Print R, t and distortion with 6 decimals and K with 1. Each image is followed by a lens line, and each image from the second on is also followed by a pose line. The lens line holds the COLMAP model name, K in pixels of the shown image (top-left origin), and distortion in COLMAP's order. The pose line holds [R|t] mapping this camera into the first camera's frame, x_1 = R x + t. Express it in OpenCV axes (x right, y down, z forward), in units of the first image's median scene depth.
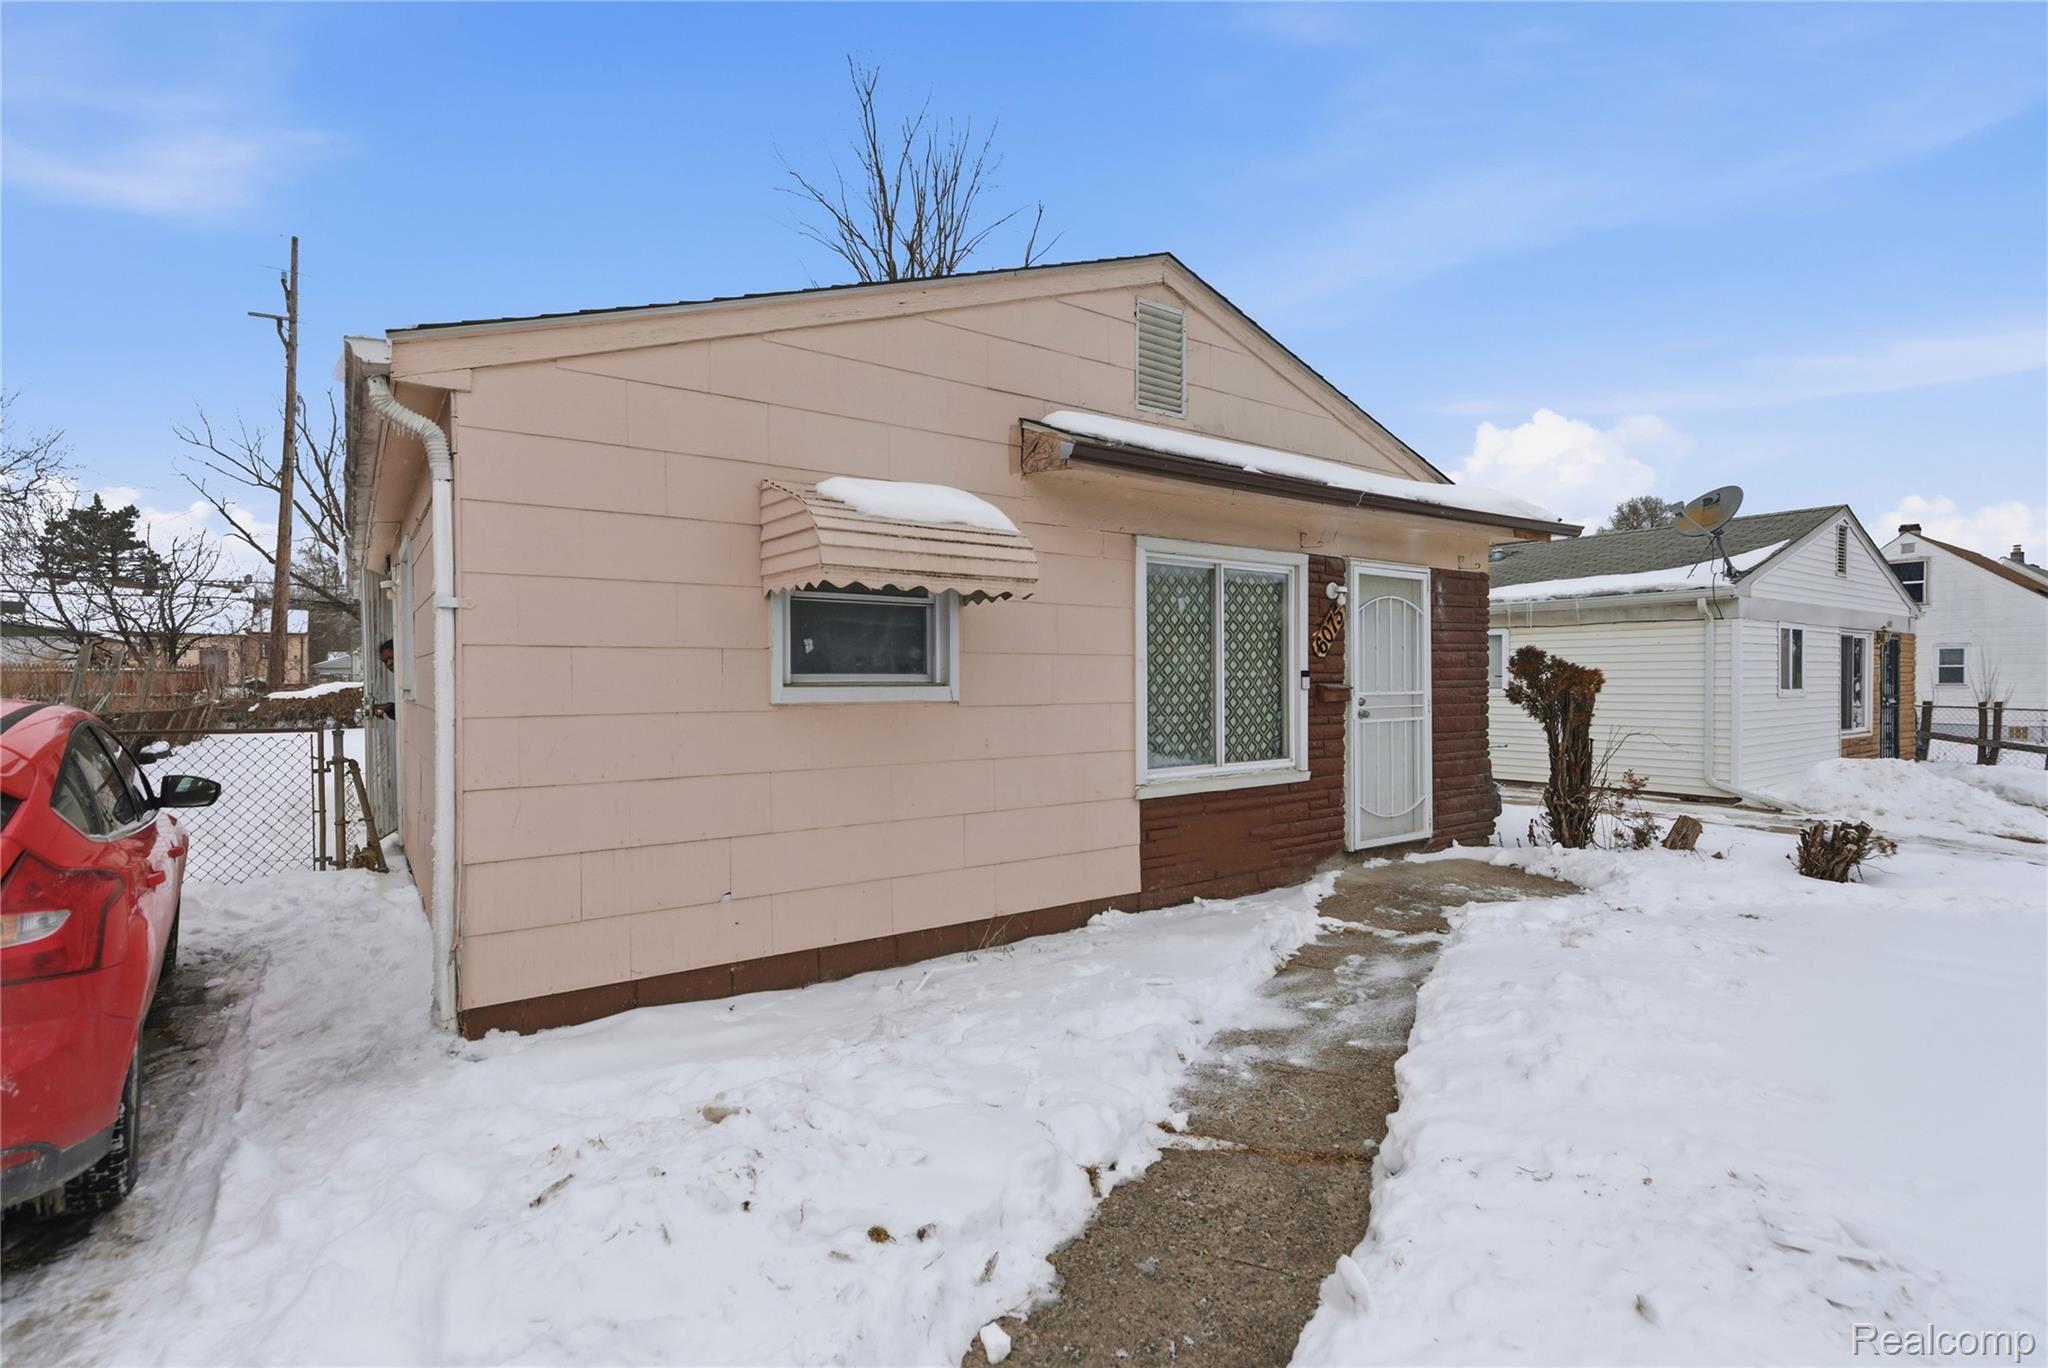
lens RADIAL K [[937.3, 0, 1018.8], [0, 937.3, 687.9], [0, 0, 1]] dist [-0.002248, -0.000162]
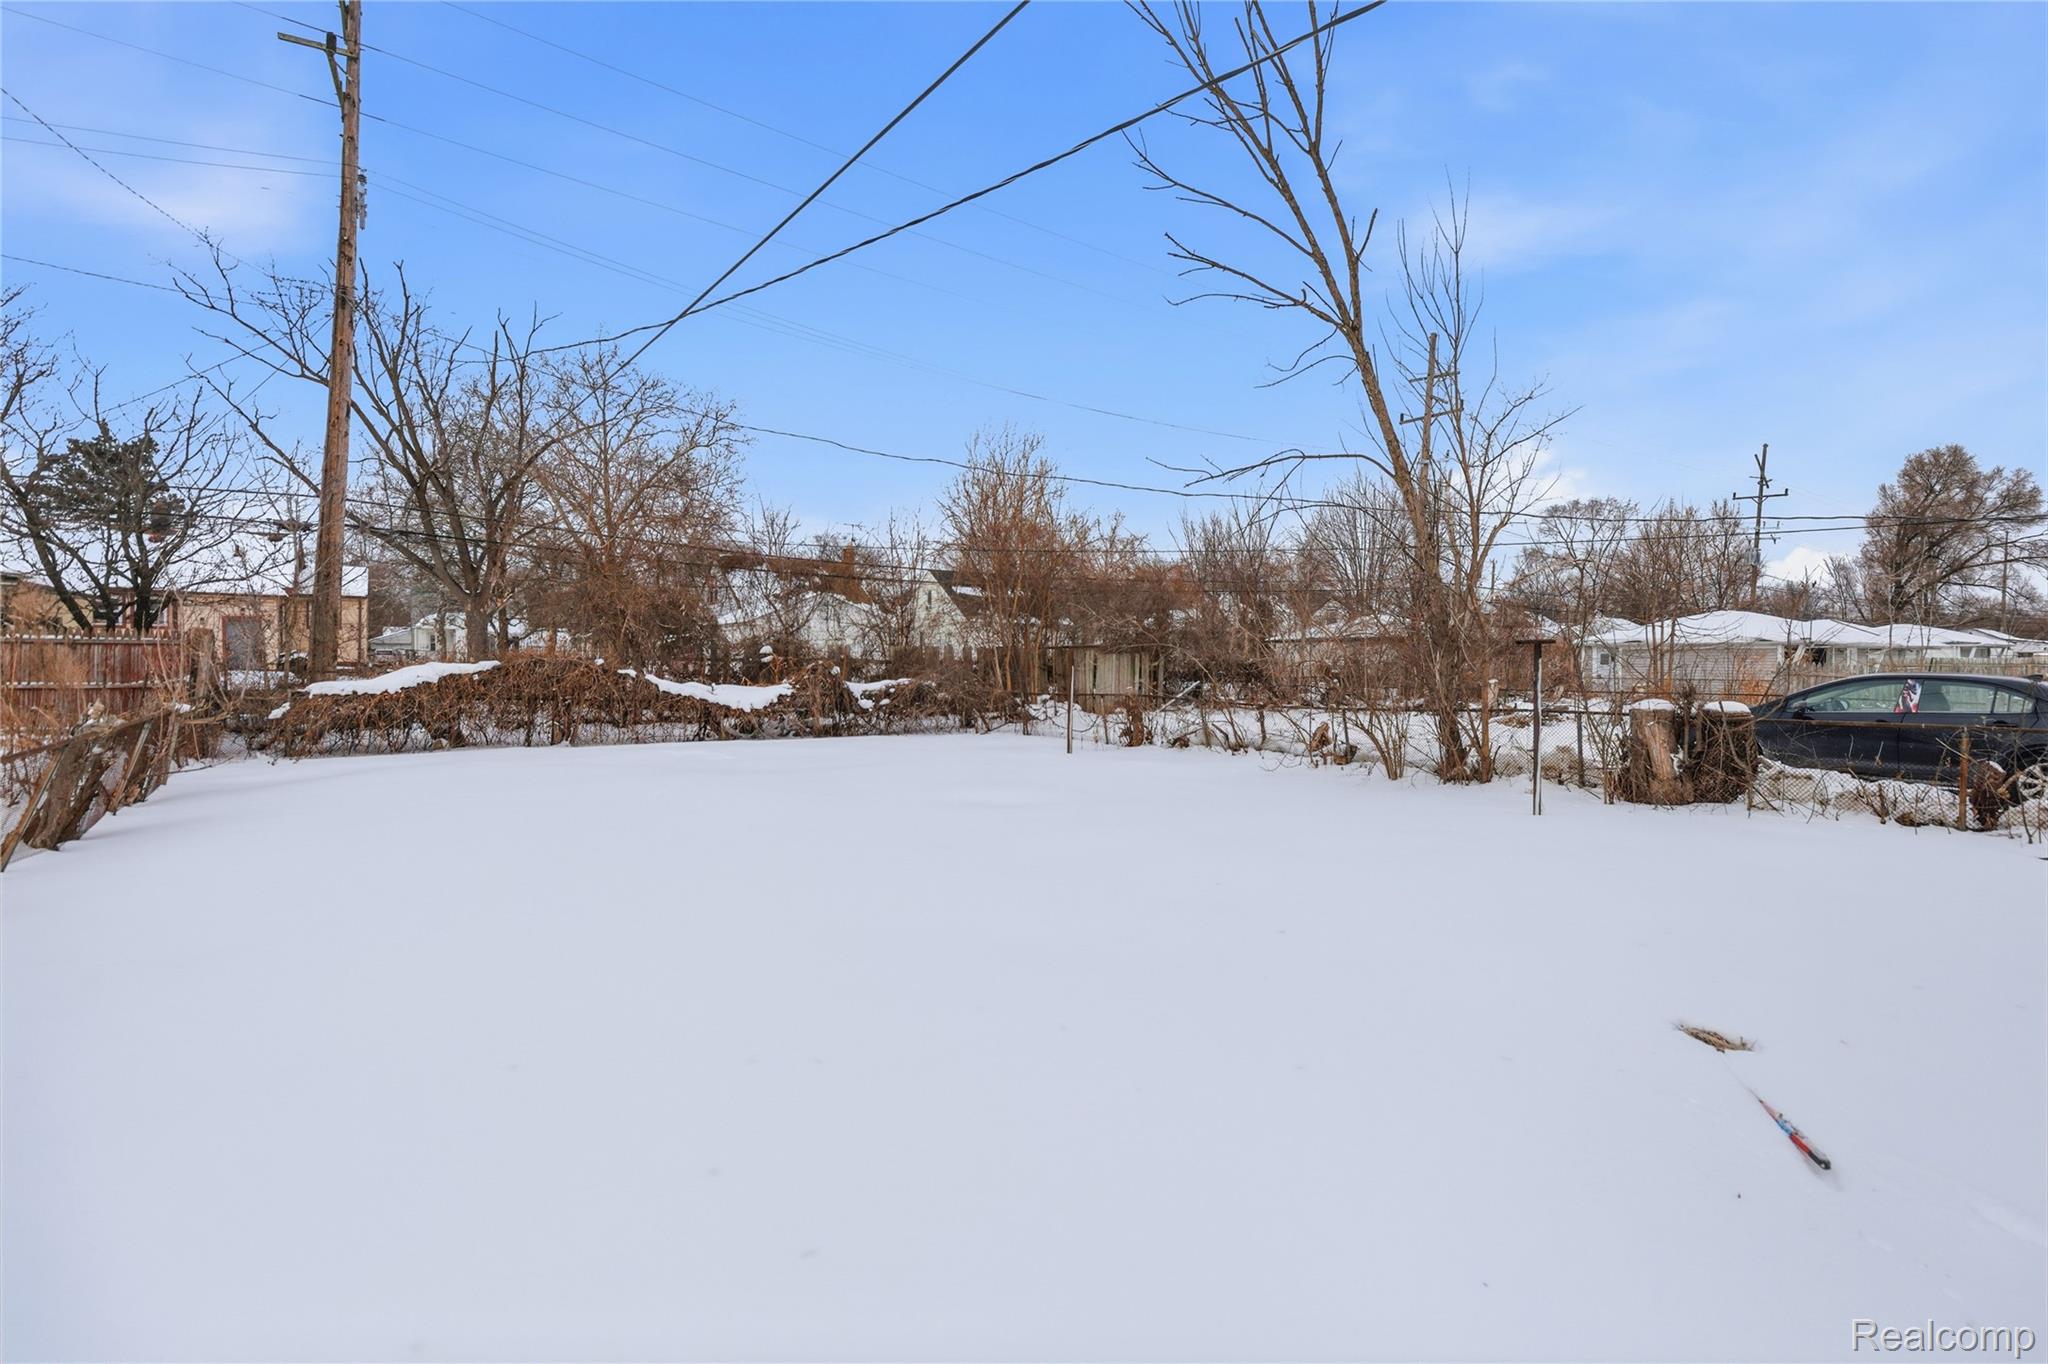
lens RADIAL K [[937.3, 0, 1028.7], [0, 937.3, 670.6], [0, 0, 1]] dist [-0.002248, -0.000162]
pose [[0.999582, 0.005887, -0.028314, -0.233760], [-0.005828, 0.999981, 0.002156, -0.003563], [0.028326, -0.001990, 0.999597, 0.297748]]
